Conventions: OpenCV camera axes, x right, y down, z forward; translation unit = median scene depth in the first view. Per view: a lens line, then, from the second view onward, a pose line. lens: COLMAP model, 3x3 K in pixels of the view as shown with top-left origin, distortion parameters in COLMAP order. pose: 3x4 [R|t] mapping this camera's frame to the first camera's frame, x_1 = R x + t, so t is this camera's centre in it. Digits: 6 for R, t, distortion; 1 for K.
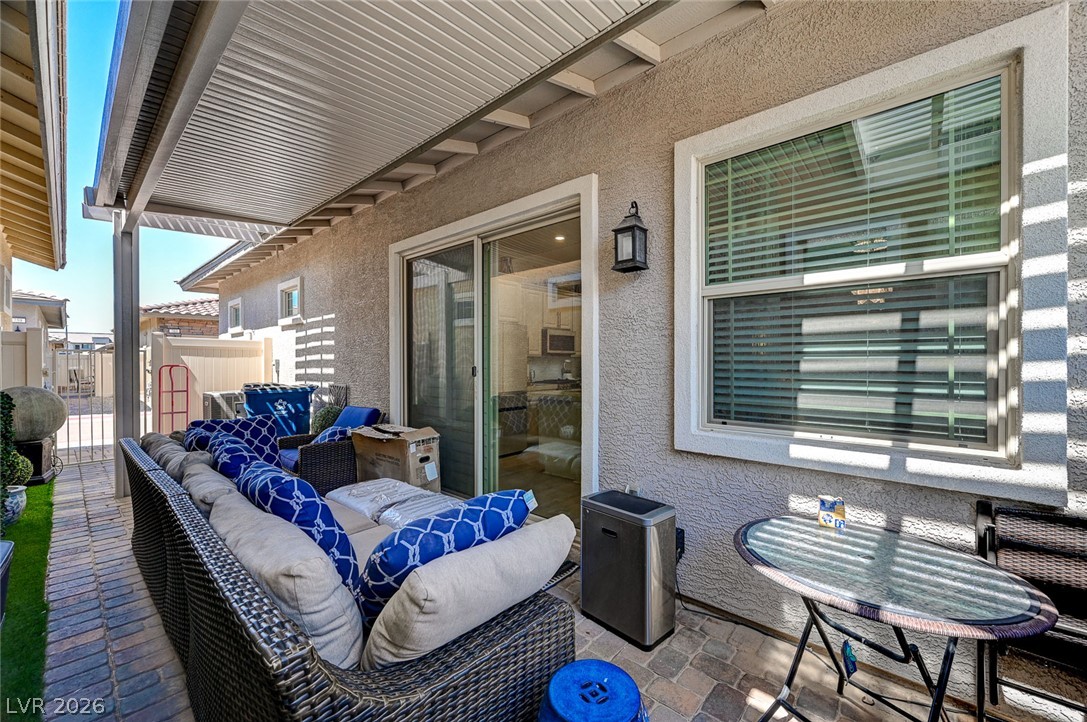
lens RADIAL K [[432.9, 0, 548.9], [0, 432.9, 357.3], [0, 0, 1]] dist [-0.001231, 0.000264]
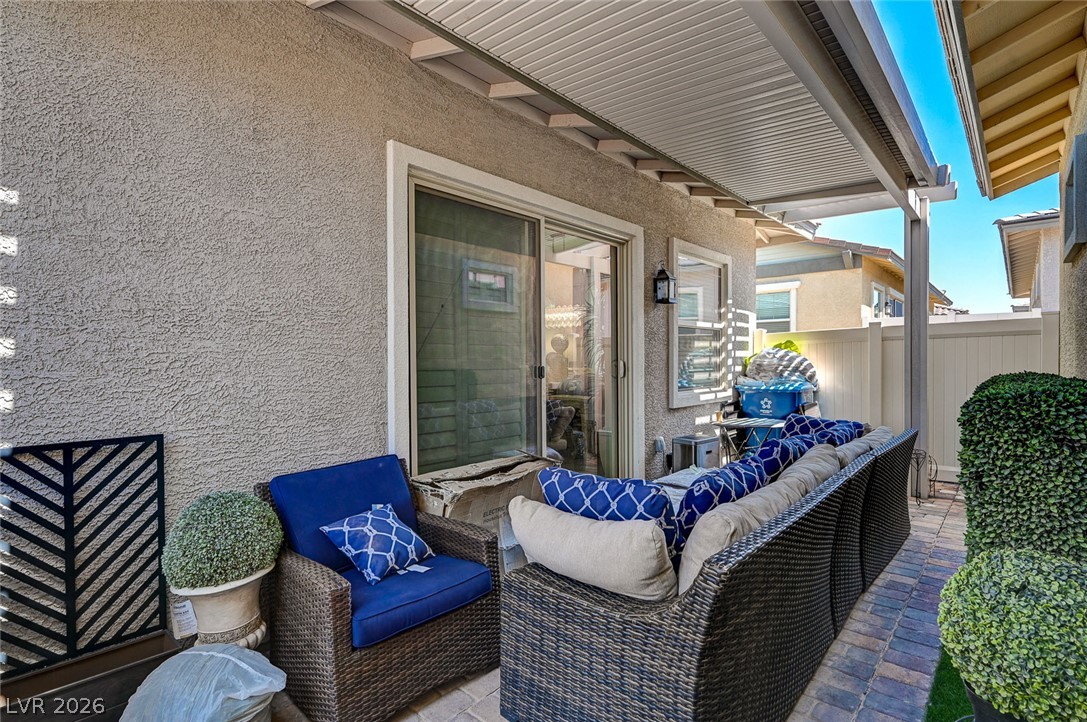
lens RADIAL K [[537.6, 0, 543.5], [0, 537.6, 361.0], [0, 0, 1]] dist [0.000800, 0.000006]
pose [[-0.001055, -0.002595, 0.999996, -1.374514], [-0.002780, 0.999993, 0.002592, 0.008993], [-0.999996, -0.002777, -0.001062, 1.094206]]
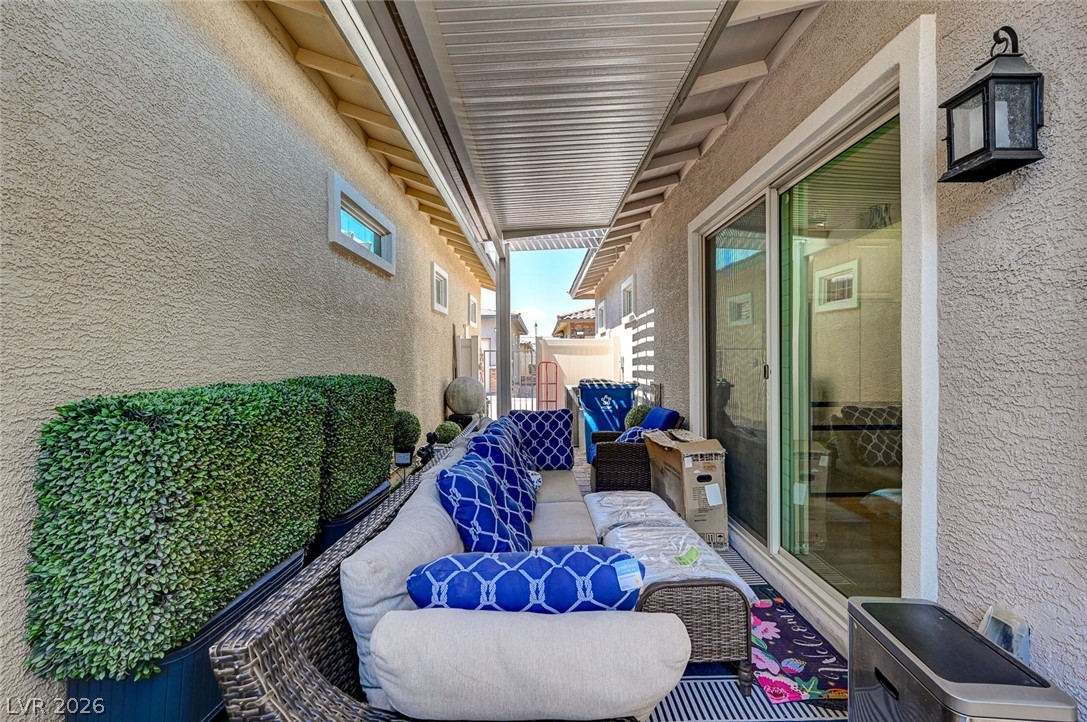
lens RADIAL K [[470.9, 0, 544.8], [0, 470.9, 357.6], [0, 0, 1]] dist [0.000575, -0.000140]
pose [[0.671739, -0.005176, -0.740770, 0.185367], [0.013141, 0.999902, 0.004929, -0.000375], [0.740672, -0.013046, 0.671740, 0.200520]]
